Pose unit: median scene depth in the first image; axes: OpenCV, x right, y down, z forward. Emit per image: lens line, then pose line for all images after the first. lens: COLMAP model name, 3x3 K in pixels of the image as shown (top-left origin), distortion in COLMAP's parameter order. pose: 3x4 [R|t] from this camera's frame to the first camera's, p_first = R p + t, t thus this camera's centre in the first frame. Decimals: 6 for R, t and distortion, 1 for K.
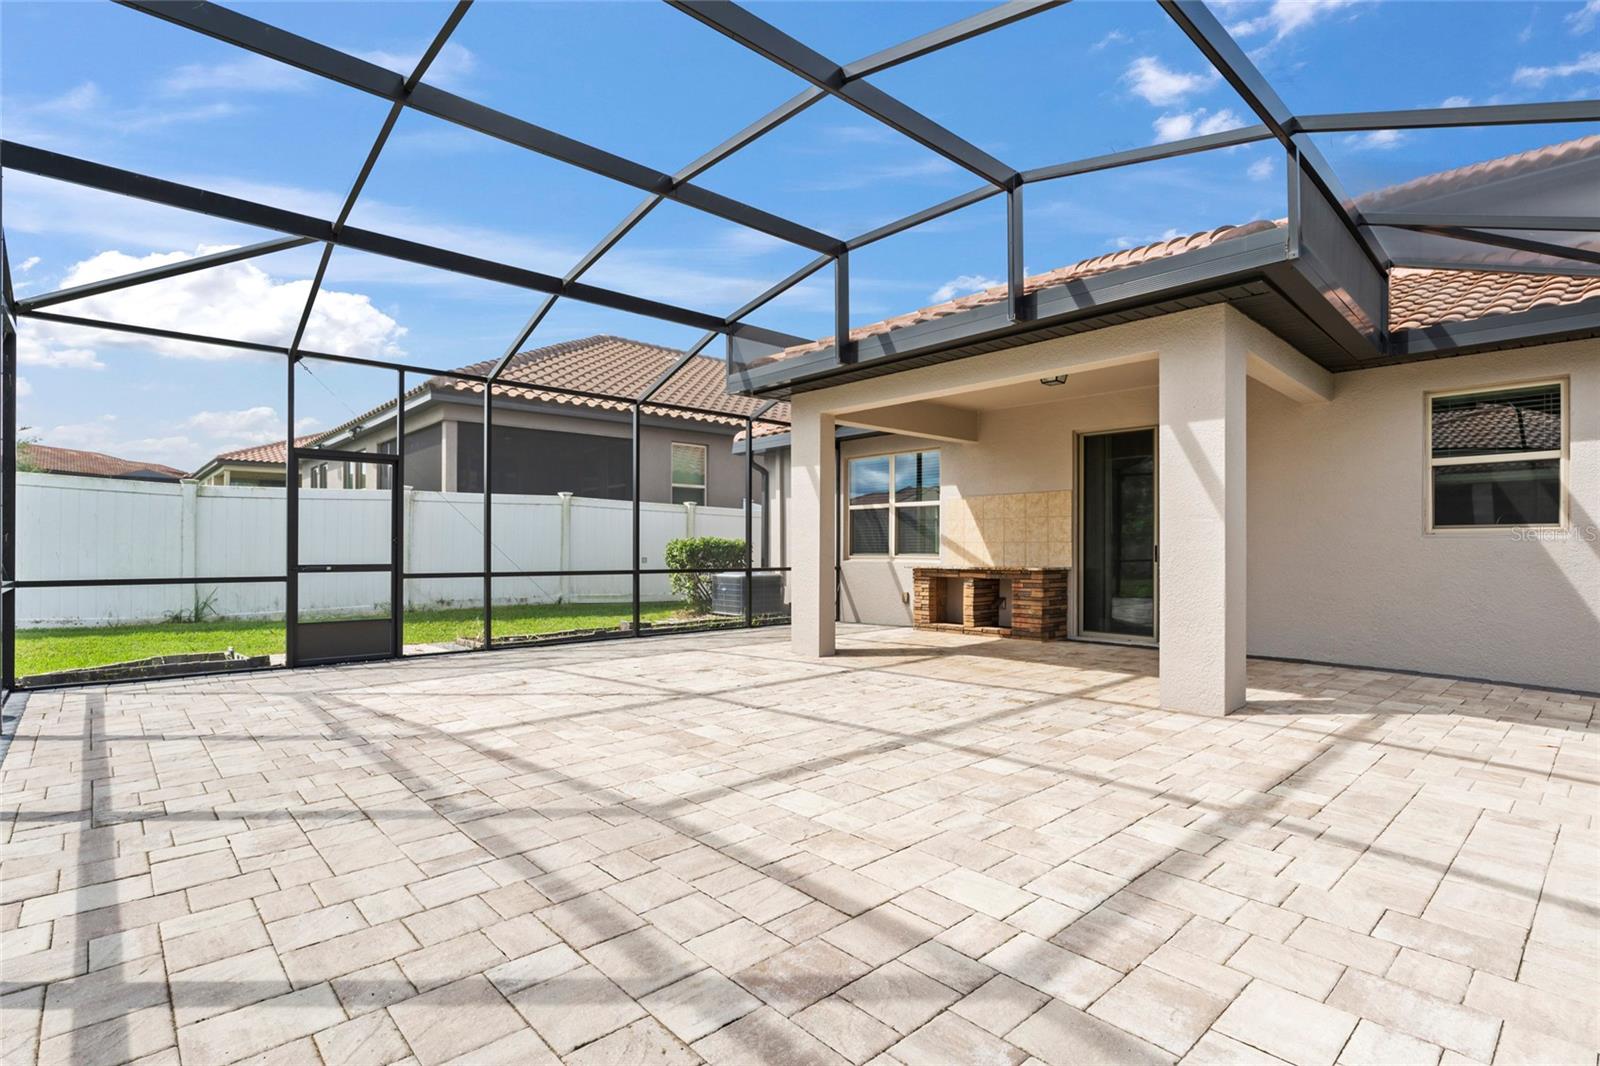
lens RADIAL K [[769.0, 0, 805.1], [0, 769.0, 553.4], [0, 0, 1]] dist [-0.006346, 0.000778]
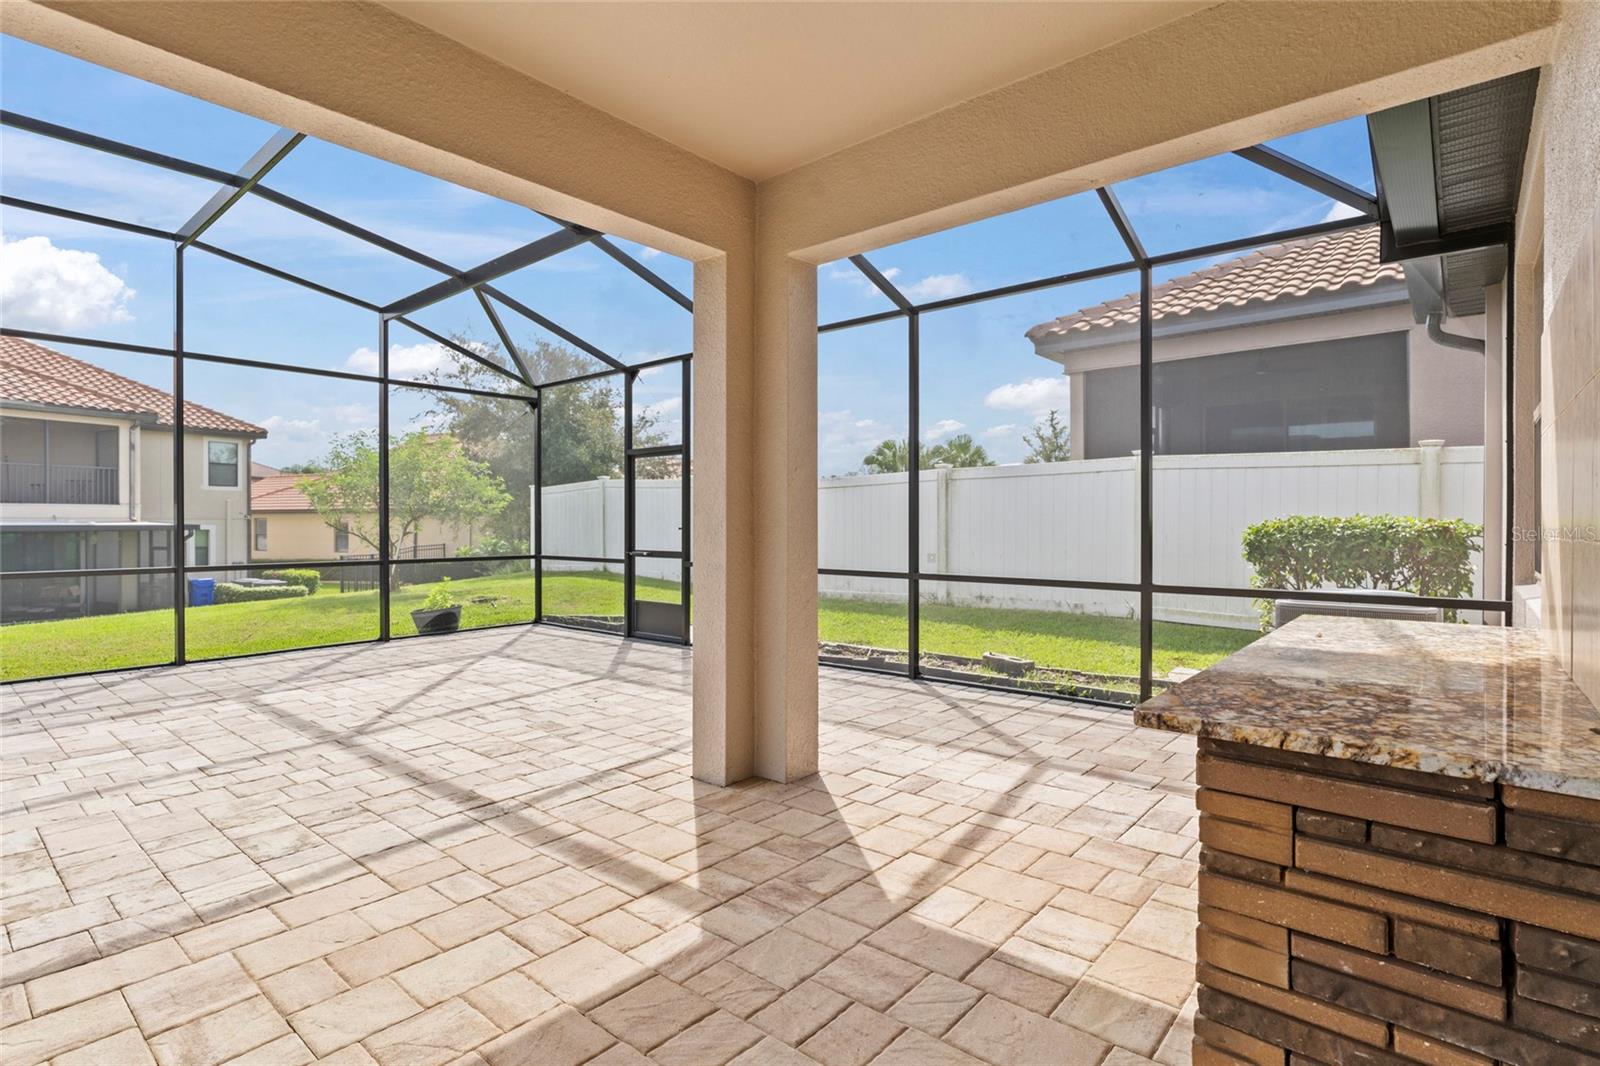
lens RADIAL K [[784.8, 0, 800.0], [0, 784.8, 533.0], [0, 0, 1]] dist [-0.009282, 0.000354]
pose [[0.122332, 0.009381, -0.992445, 0.511795], [-0.005036, 0.999948, 0.008831, -0.020989], [0.992476, 0.003917, 0.122373, 1.024647]]
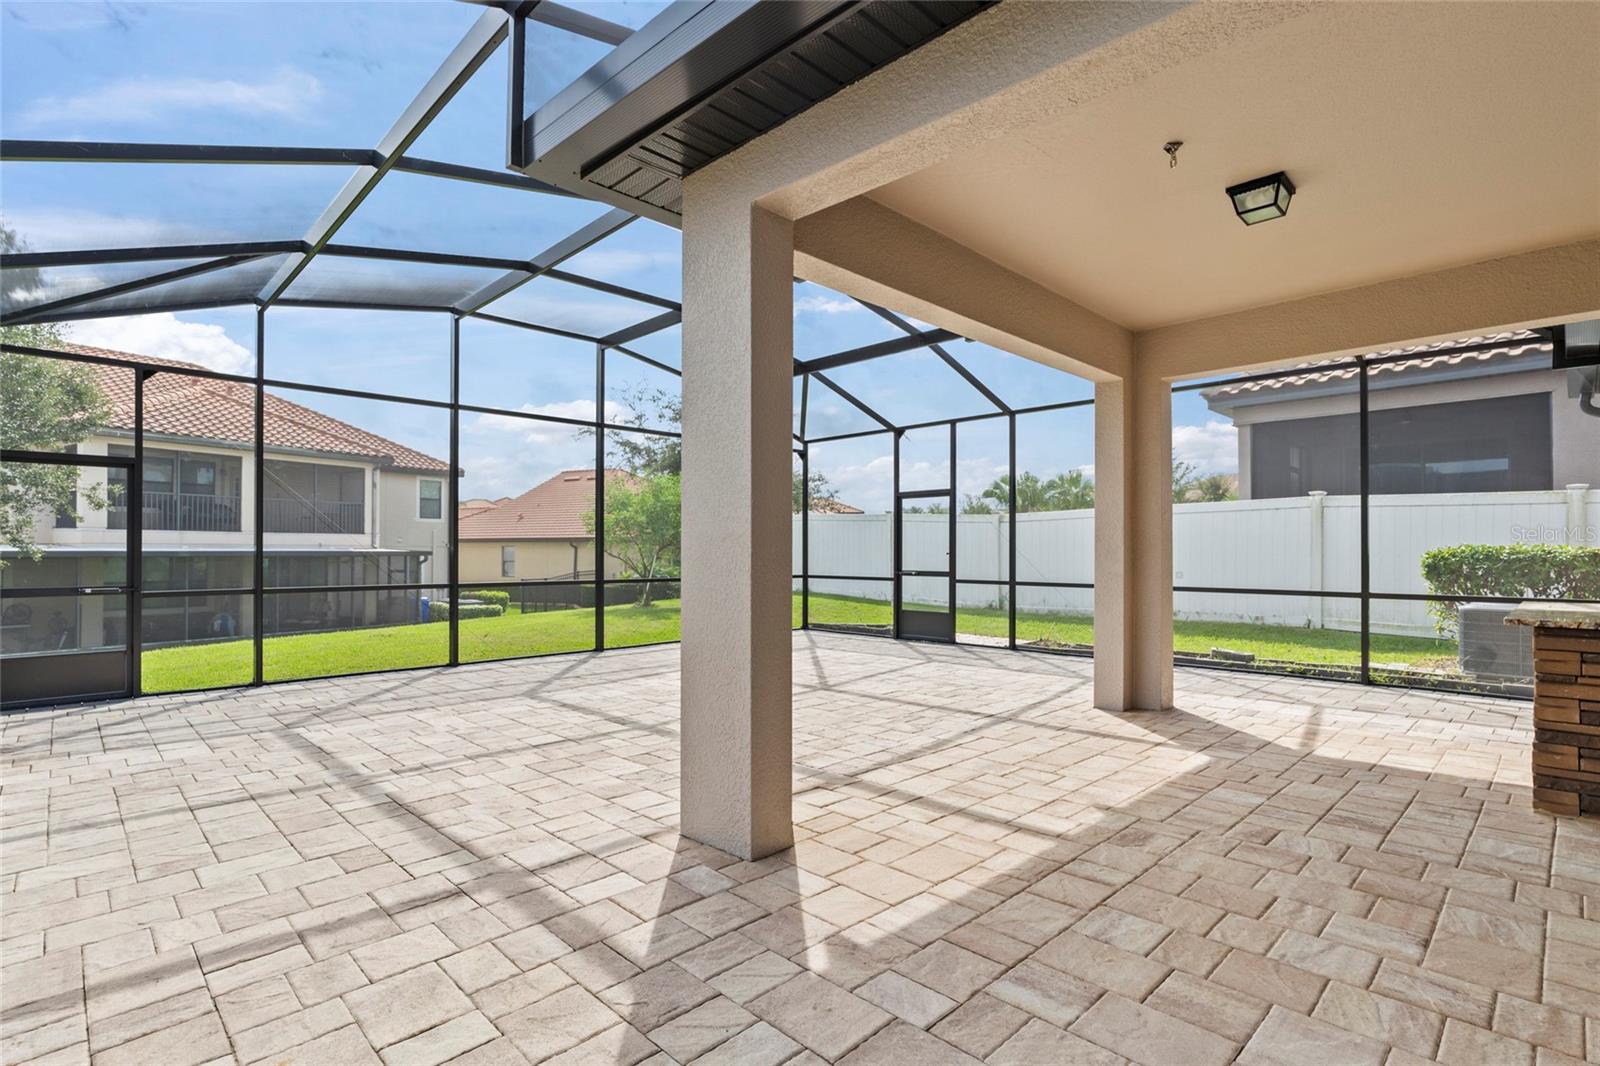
lens RADIAL K [[769.0, 0, 805.1], [0, 769.0, 553.4], [0, 0, 1]] dist [-0.006346, 0.000778]
pose [[0.037575, -0.002089, -0.999292, 0.769344], [-0.008133, 0.999964, -0.002397, -0.012104], [0.999261, 0.008217, 0.037557, 0.701309]]
